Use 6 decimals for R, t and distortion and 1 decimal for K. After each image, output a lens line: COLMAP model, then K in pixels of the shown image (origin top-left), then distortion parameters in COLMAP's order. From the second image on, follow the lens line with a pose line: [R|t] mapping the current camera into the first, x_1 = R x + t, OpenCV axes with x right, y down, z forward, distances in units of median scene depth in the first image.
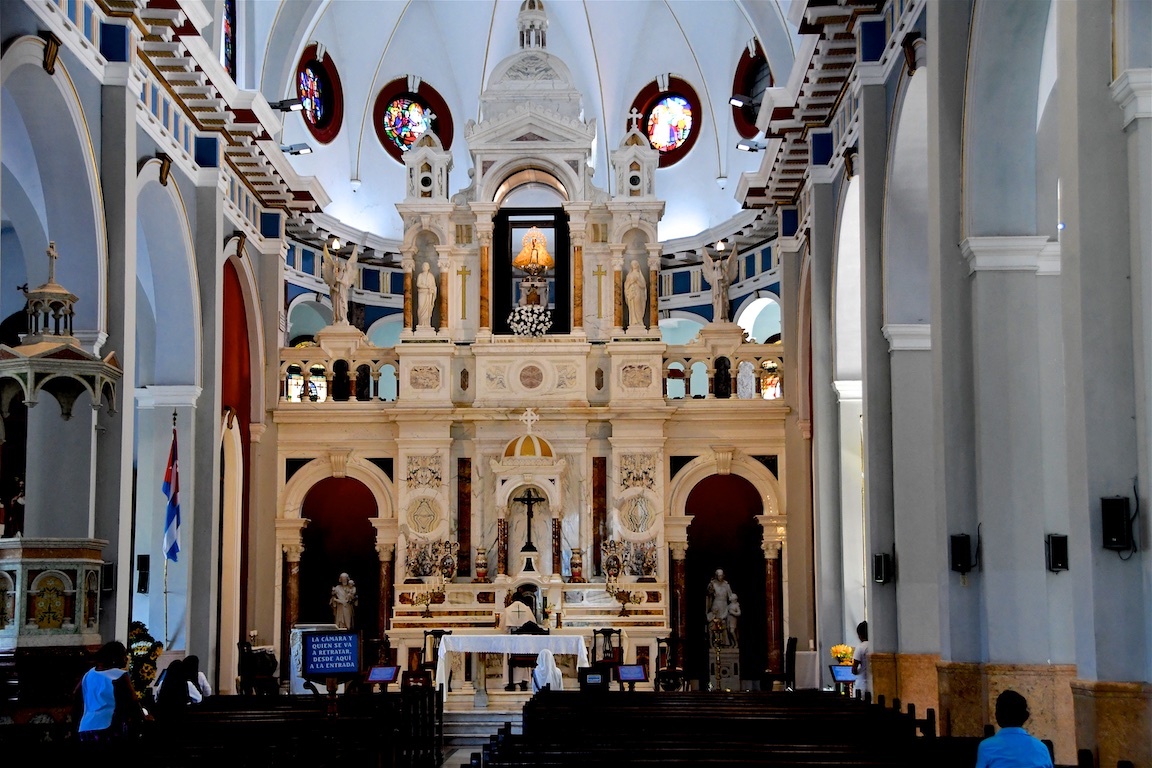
lens RADIAL K [[1844.2, 0, 579.5], [0, 1844.2, 391.0], [0, 0, 1]] dist [0.238503, 0.000000]
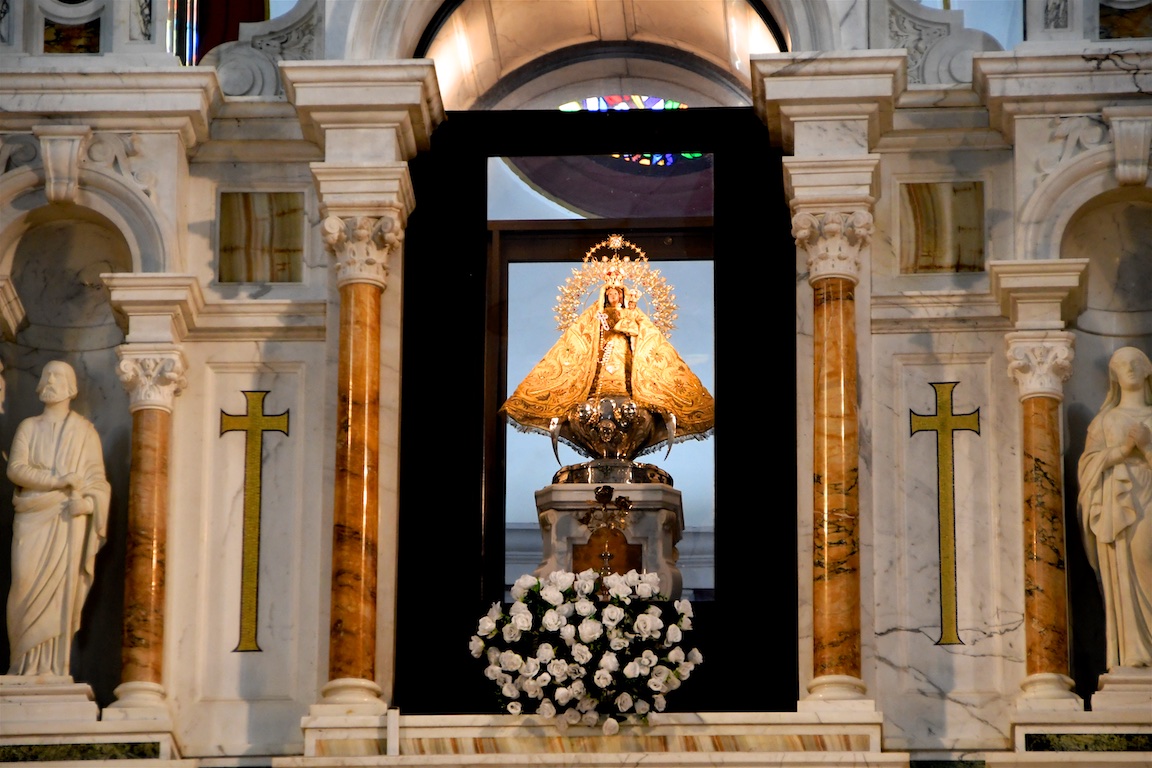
lens RADIAL K [[5877.9, 0, 577.8], [0, 5877.9, 385.5], [0, 0, 1]] dist [1.503602, 0.000000]
pose [[0.999335, -0.000989, -0.036457, -0.005365], [-0.007110, 0.975167, -0.221356, 0.074335], [0.035771, 0.221468, 0.974511, 0.401634]]
